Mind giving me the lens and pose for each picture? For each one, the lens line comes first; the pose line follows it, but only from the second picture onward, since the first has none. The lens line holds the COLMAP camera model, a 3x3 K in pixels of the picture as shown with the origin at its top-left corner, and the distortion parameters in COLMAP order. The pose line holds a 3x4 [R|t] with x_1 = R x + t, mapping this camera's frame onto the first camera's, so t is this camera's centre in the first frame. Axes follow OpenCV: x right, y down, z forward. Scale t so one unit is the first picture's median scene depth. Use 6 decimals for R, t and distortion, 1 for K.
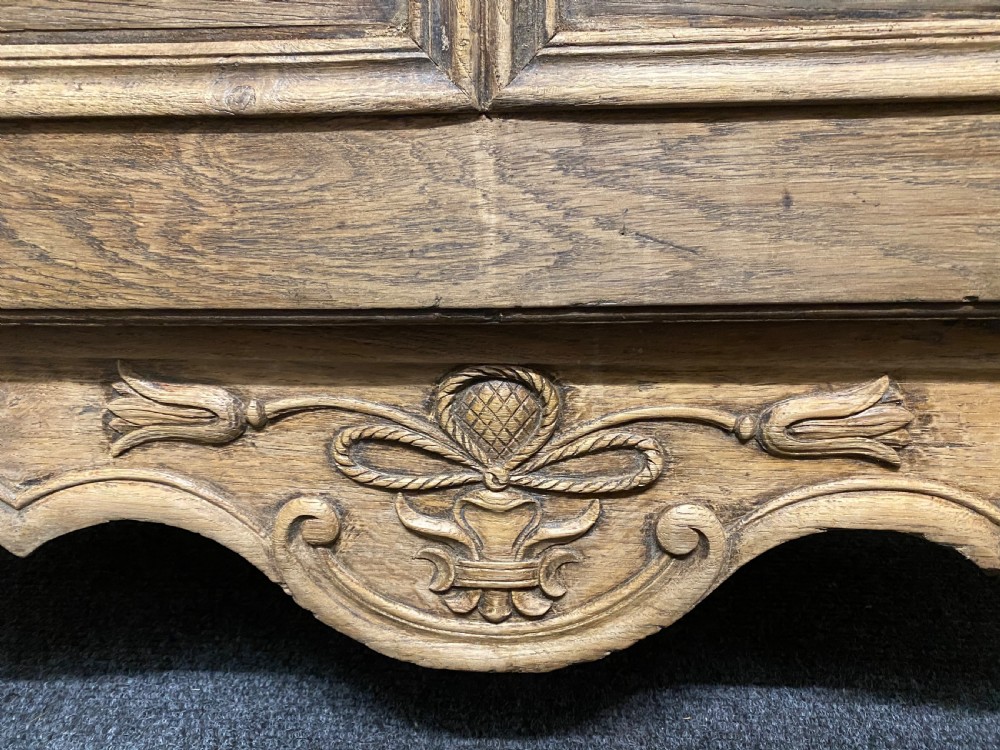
lens RADIAL K [[828.0, 0, 497.9], [0, 828.0, 376.6], [0, 0, 1]] dist [-0.003844, -0.005188]
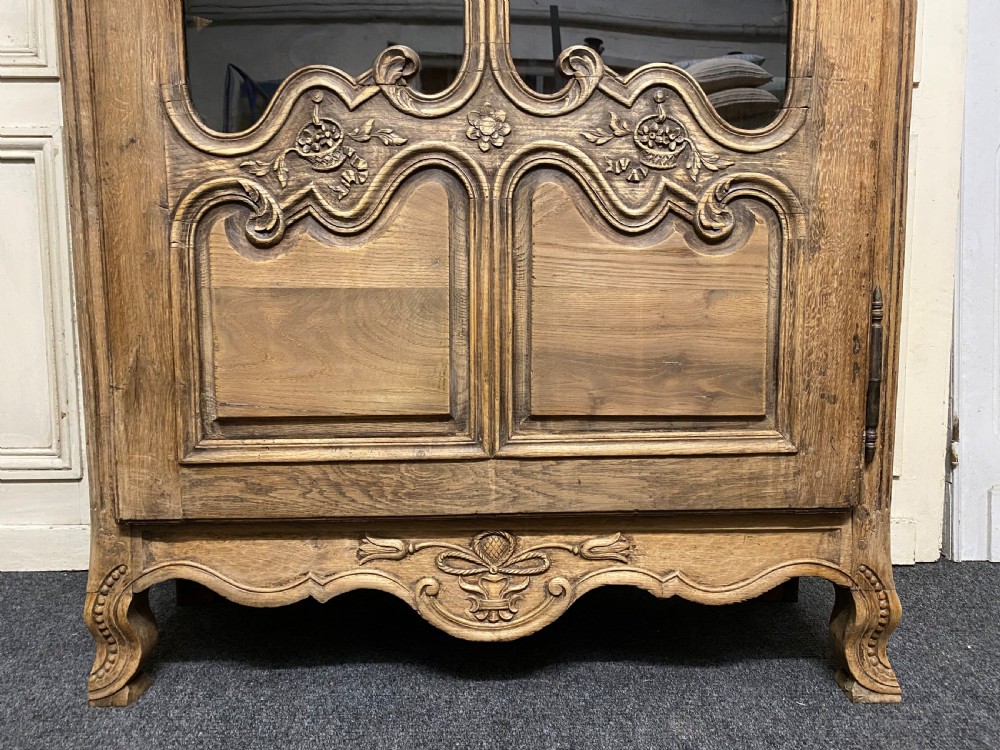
lens RADIAL K [[758.2, 0, 499.6], [0, 758.2, 374.1], [0, 0, 1]] dist [0.043103, -0.054353]
pose [[0.997887, -0.005956, 0.064701, -0.151768], [0.016689, 0.985875, -0.166647, -0.111483], [-0.062795, 0.167375, 0.983892, -1.780226]]
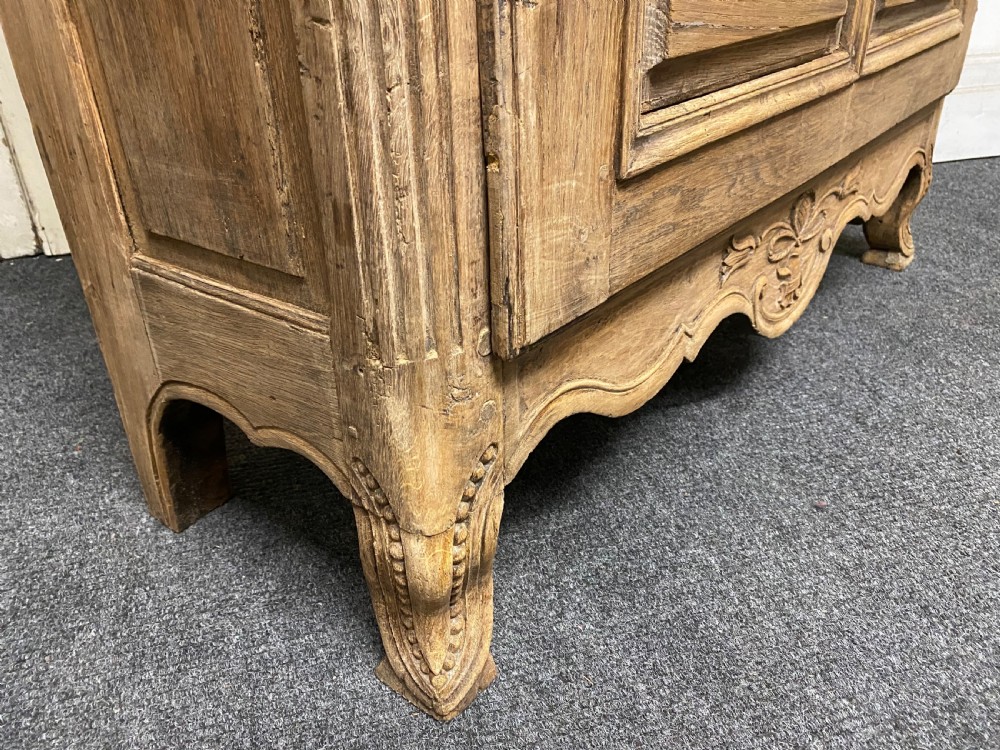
lens RADIAL K [[775.3, 0, 500.1], [0, 775.3, 373.8], [0, 0, 1]] dist [-0.001741, 0.000382]
pose [[0.594877, -0.397090, 0.698885, -2.105244], [0.235537, 0.917406, 0.320763, -0.412537], [-0.768533, -0.026201, 0.639273, 0.267602]]
